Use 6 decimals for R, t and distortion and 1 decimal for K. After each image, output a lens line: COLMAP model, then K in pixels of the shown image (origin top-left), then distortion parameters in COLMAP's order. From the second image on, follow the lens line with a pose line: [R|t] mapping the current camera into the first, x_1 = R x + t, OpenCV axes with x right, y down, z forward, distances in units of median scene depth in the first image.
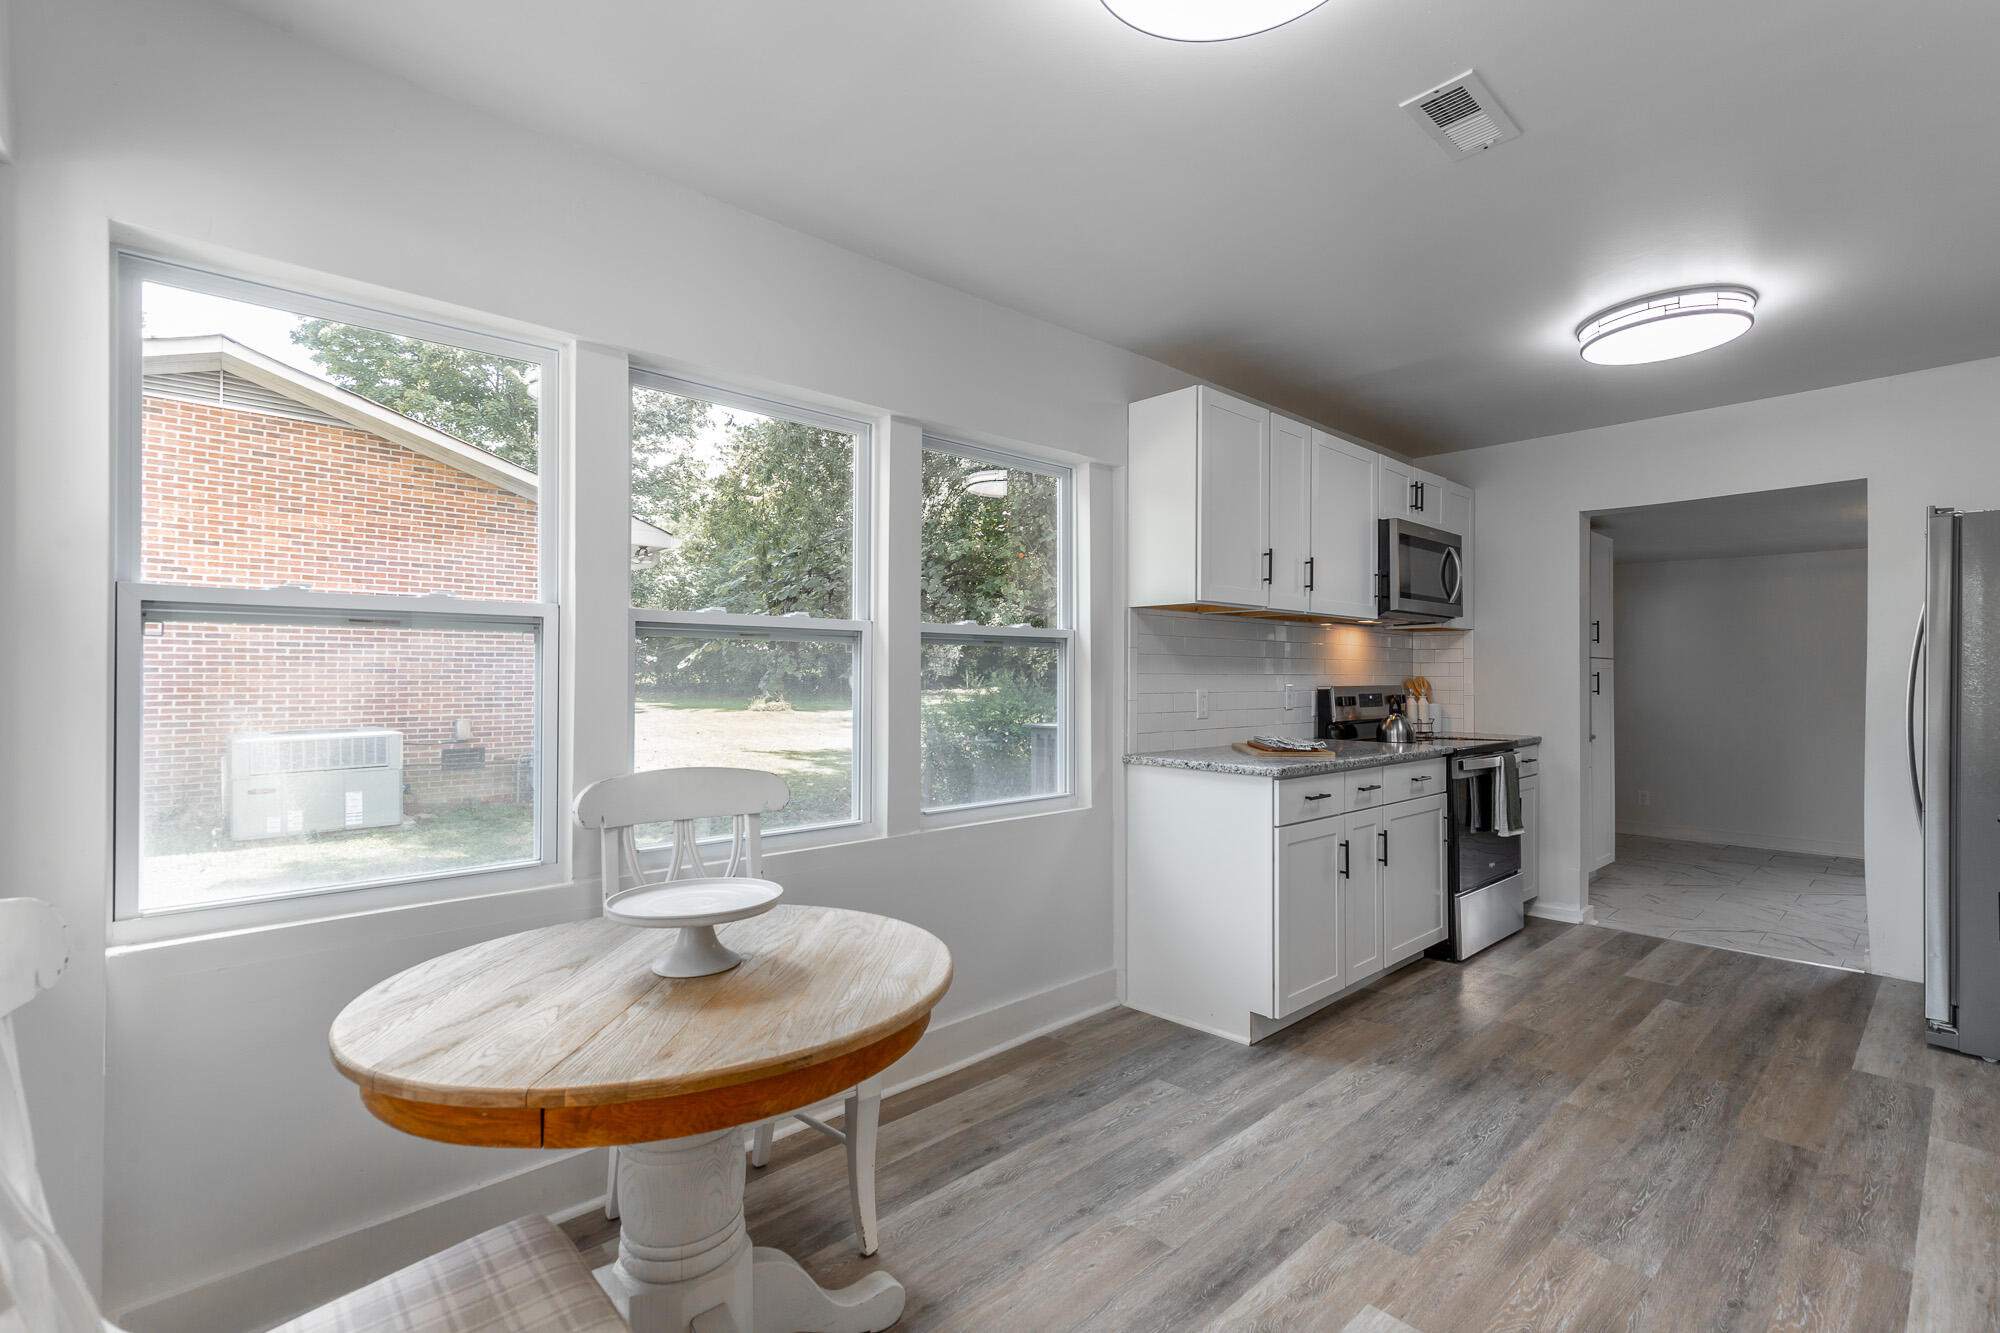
lens RADIAL K [[899.5, 0, 992.2], [0, 899.5, 677.4], [0, 0, 1]] dist [0.003231, 0.000282]
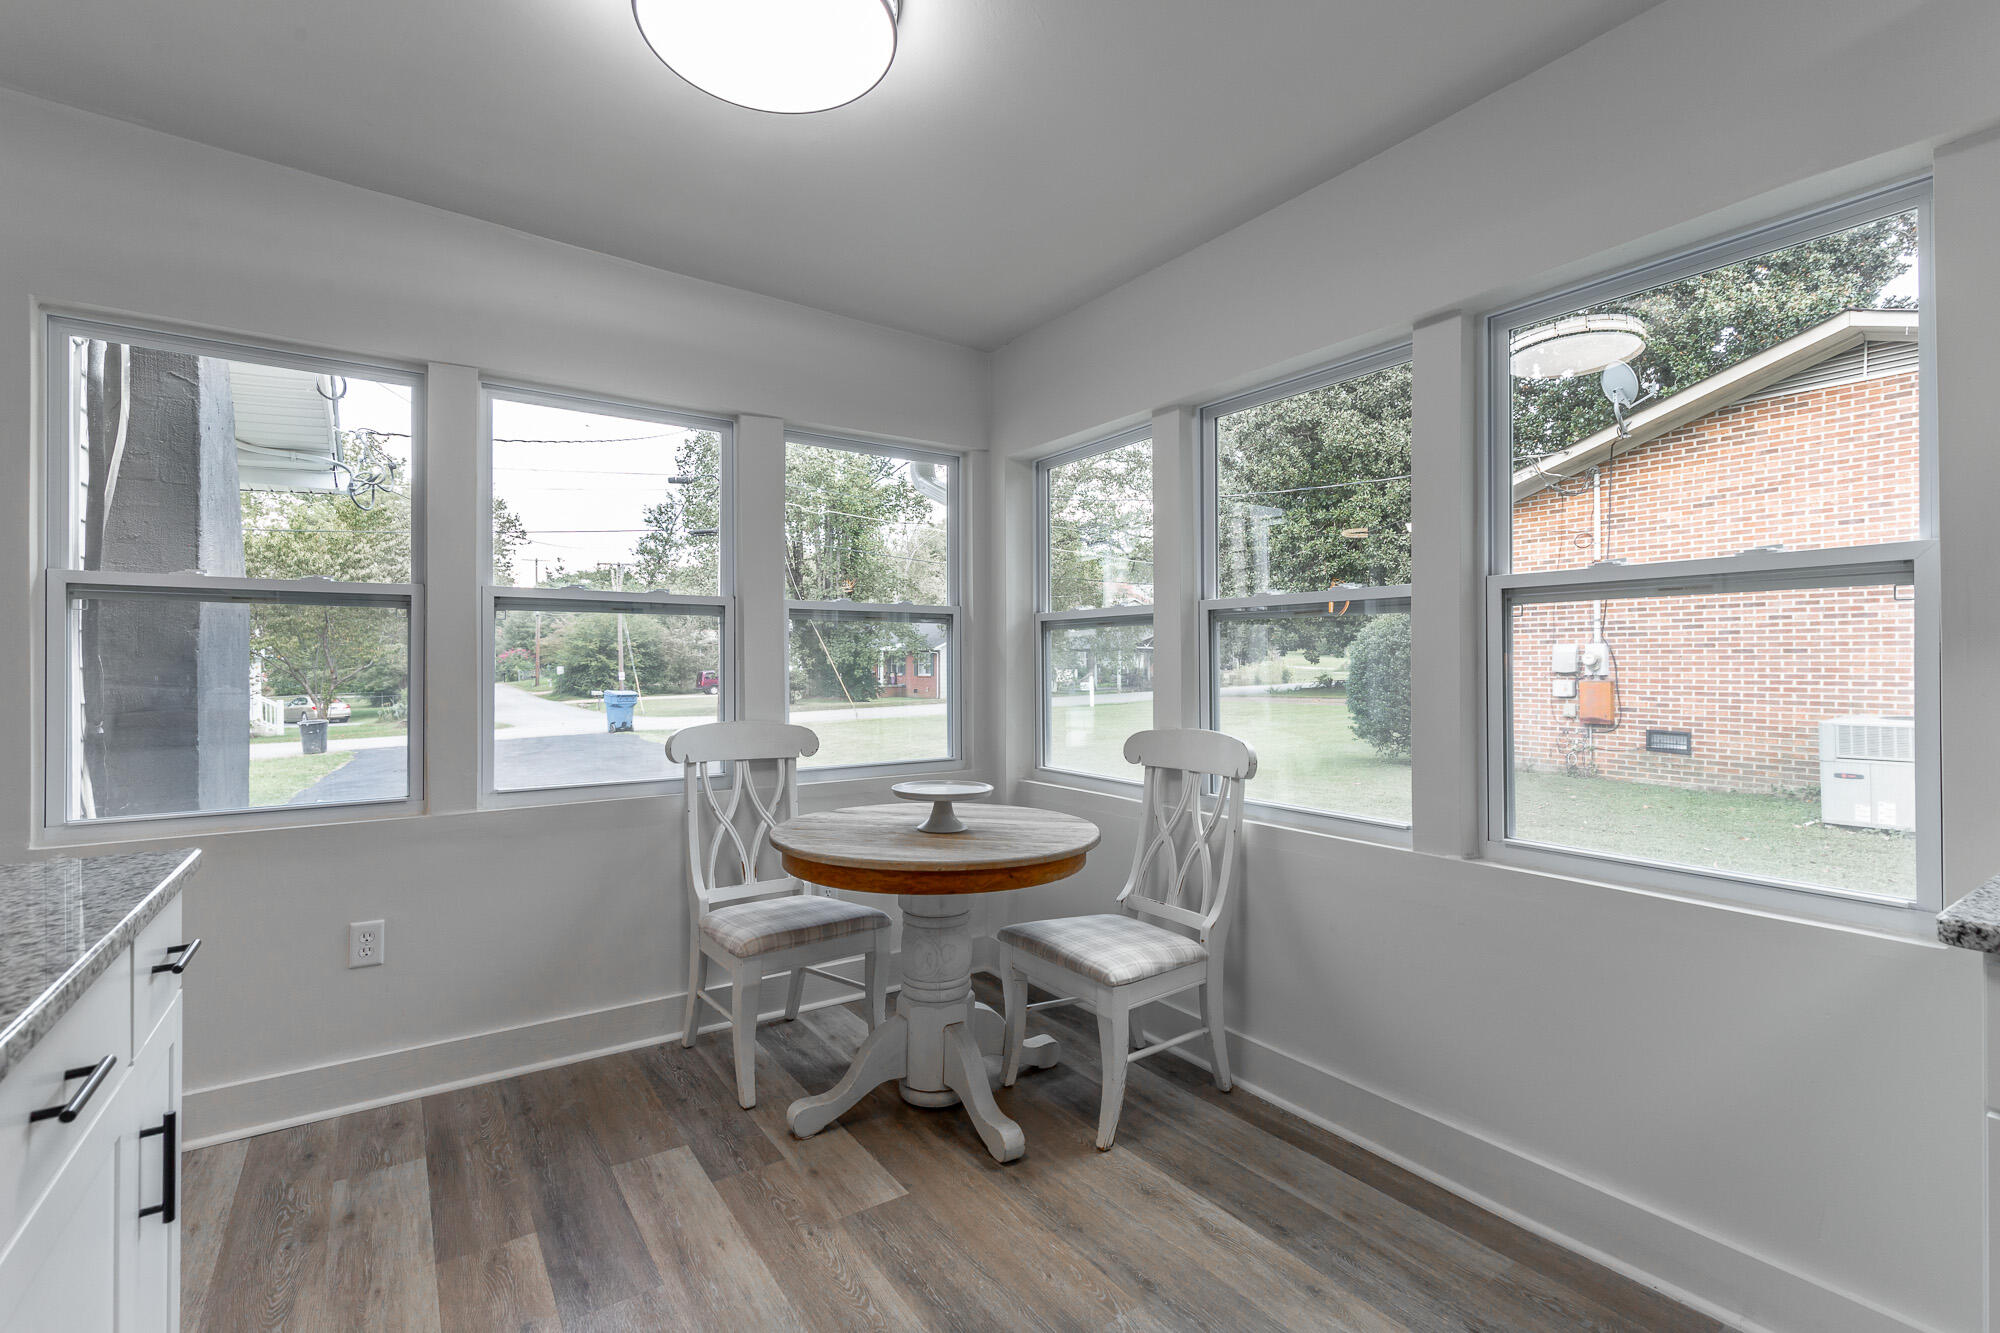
lens RADIAL K [[875.1, 0, 1005.3], [0, 875.1, 653.5], [0, 0, 1]] dist [-0.011033, 0.000309]
pose [[-0.128194, -0.008054, -0.991716, 0.202916], [-0.001463, 0.999967, -0.007932, 0.004487], [0.991748, 0.000434, -0.128202, 0.216196]]
